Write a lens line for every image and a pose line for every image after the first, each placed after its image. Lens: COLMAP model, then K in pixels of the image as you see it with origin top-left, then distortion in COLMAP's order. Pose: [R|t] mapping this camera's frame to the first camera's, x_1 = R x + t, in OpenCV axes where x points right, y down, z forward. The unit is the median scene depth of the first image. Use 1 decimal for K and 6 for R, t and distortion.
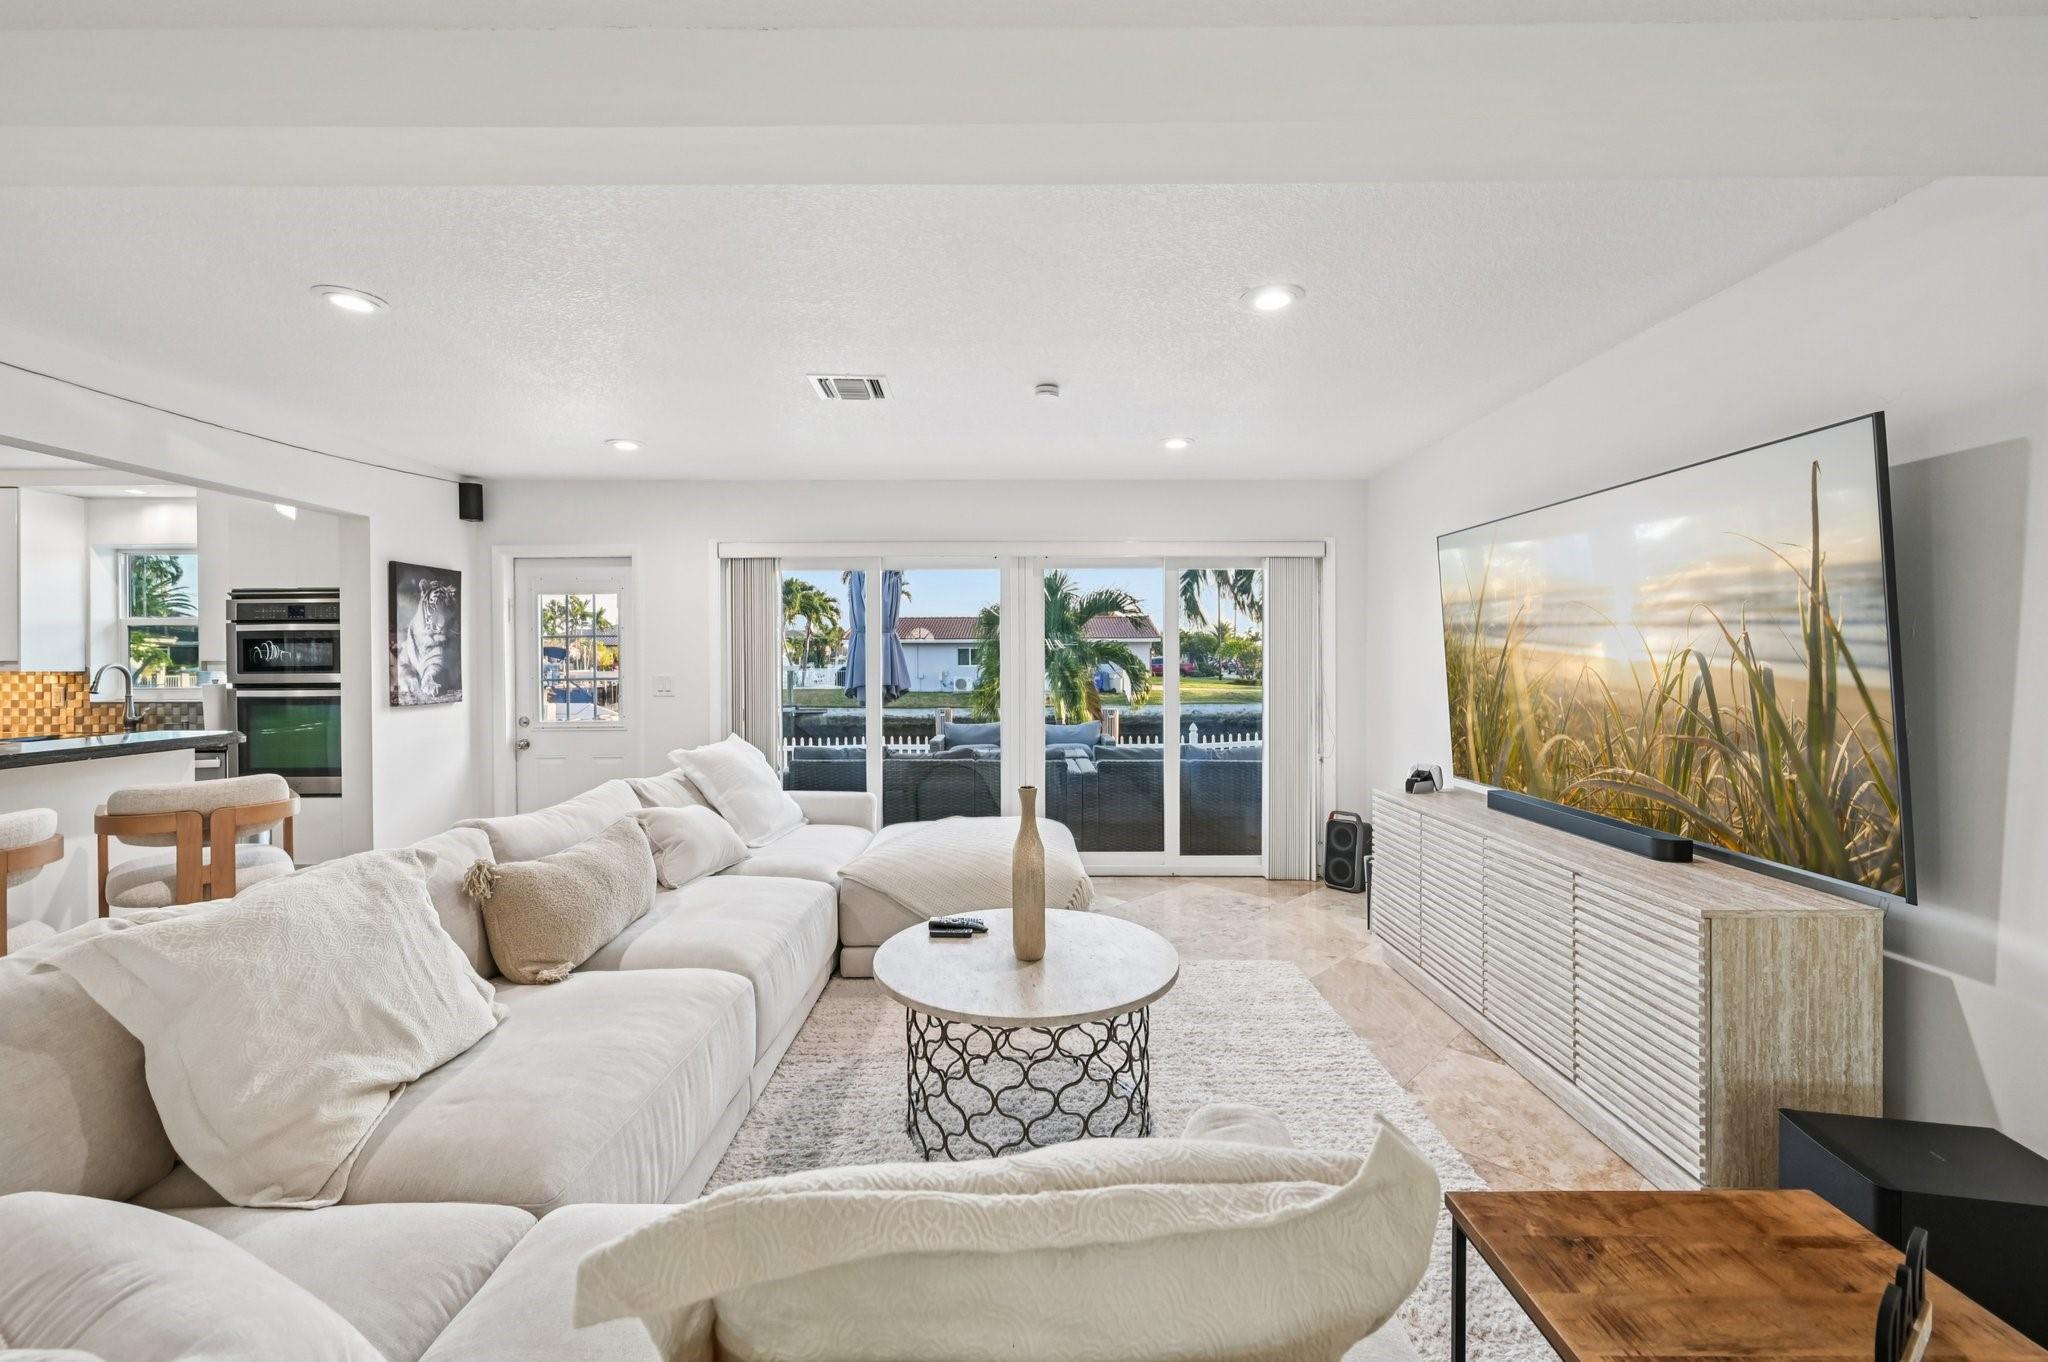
lens RADIAL K [[828.7, 0, 1022.8], [0, 828.7, 672.9], [0, 0, 1]] dist [-0.001947, 0.000002]
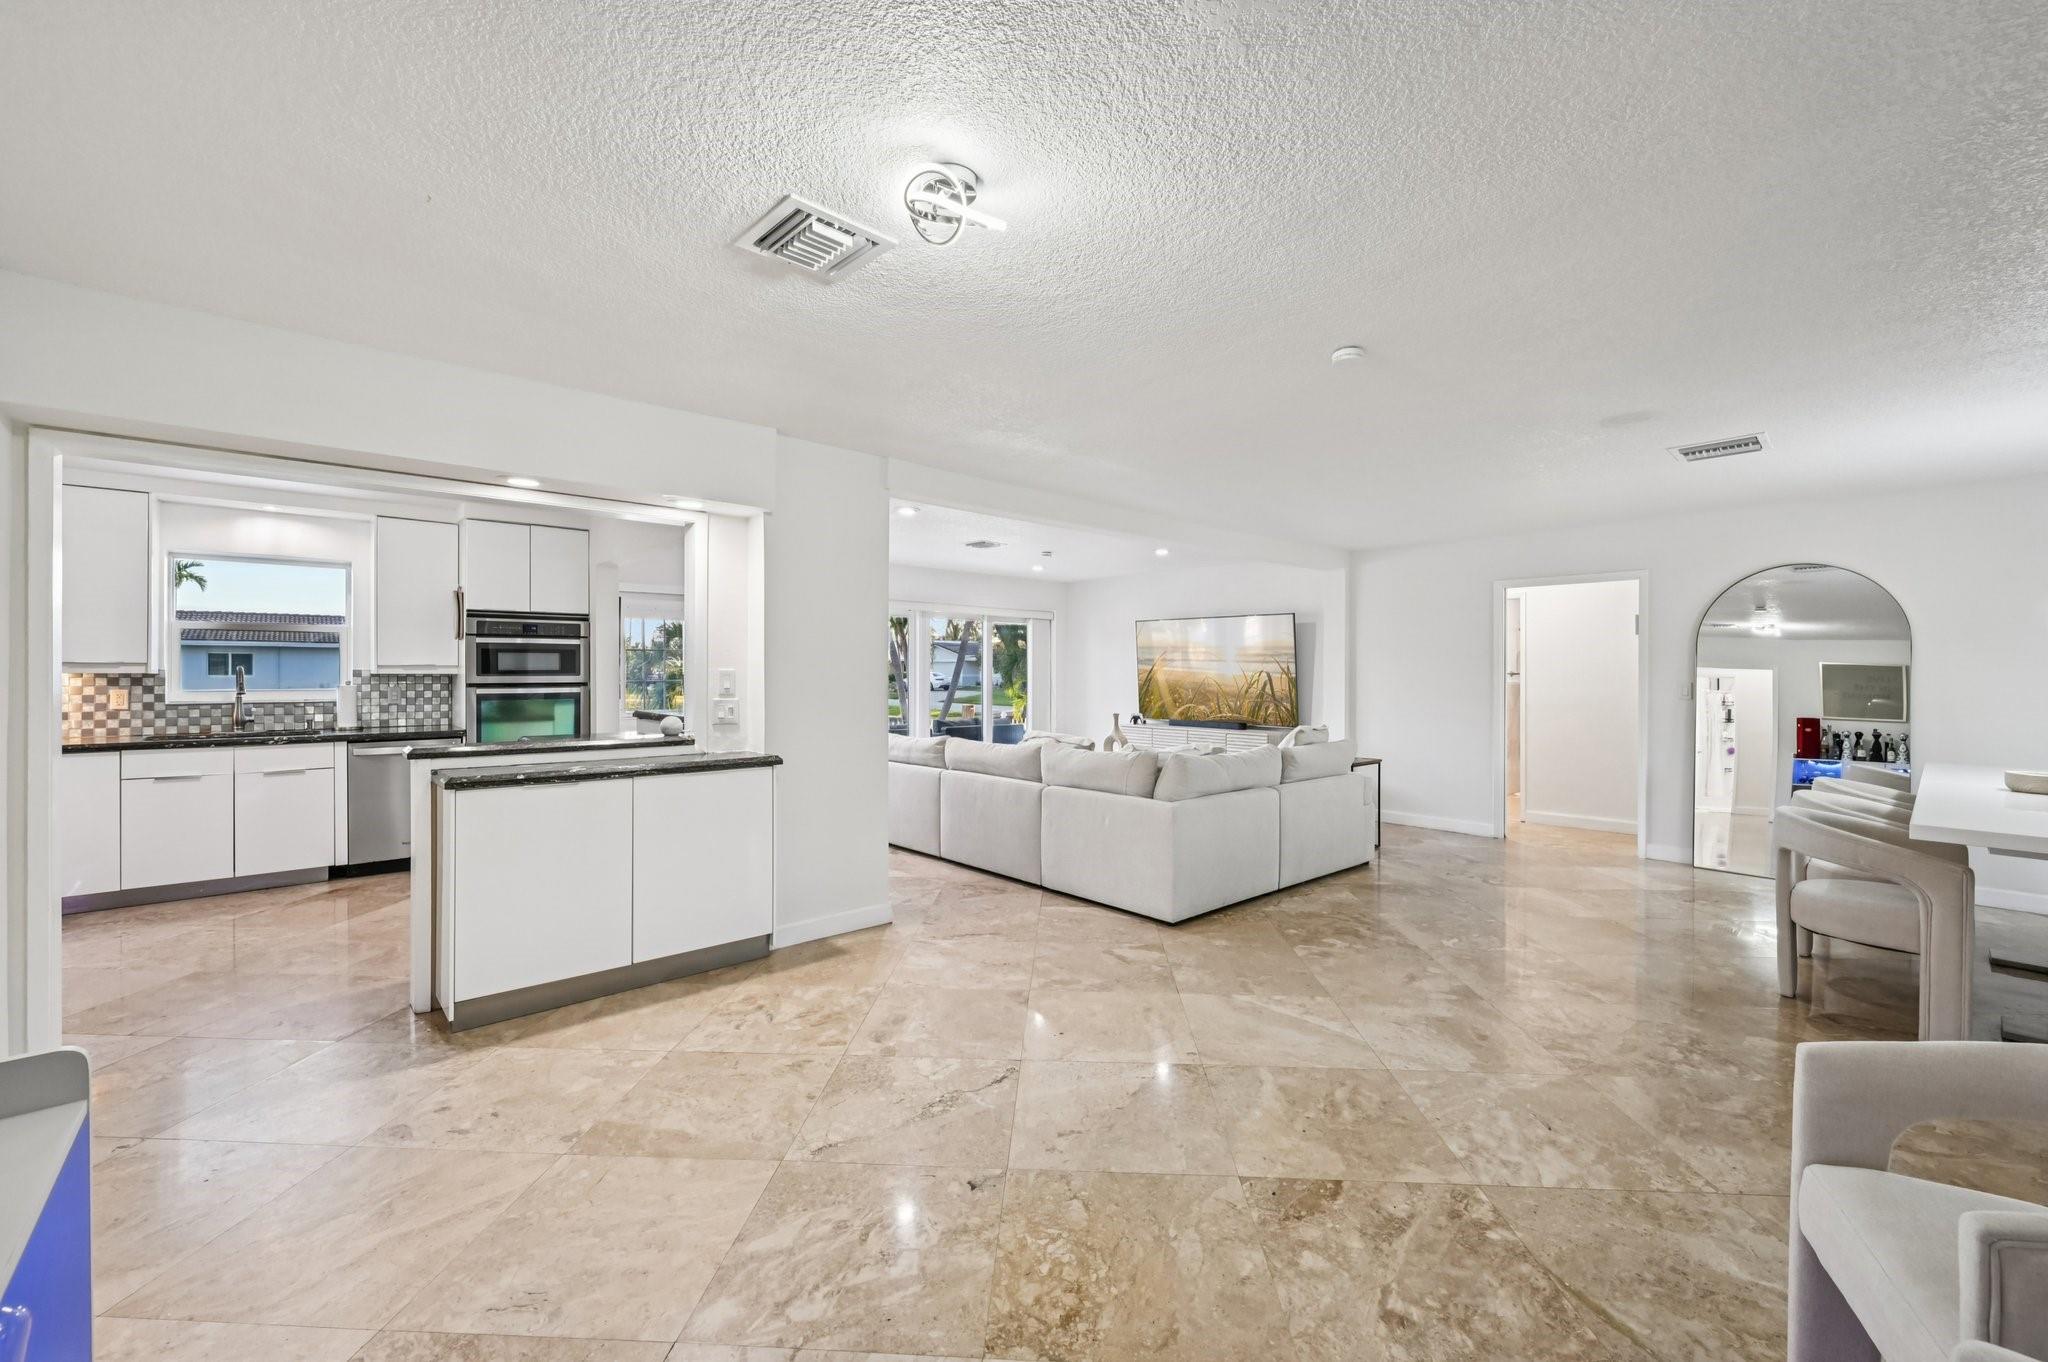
lens RADIAL K [[828.7, 0, 1022.8], [0, 828.7, 672.9], [0, 0, 1]] dist [-0.001947, 0.000002]
pose [[0.747712, 0.005944, 0.663997, -1.137573], [0.003452, 0.999912, -0.012839, 0.015161], [-0.664015, 0.011892, 0.747625, -0.500255]]
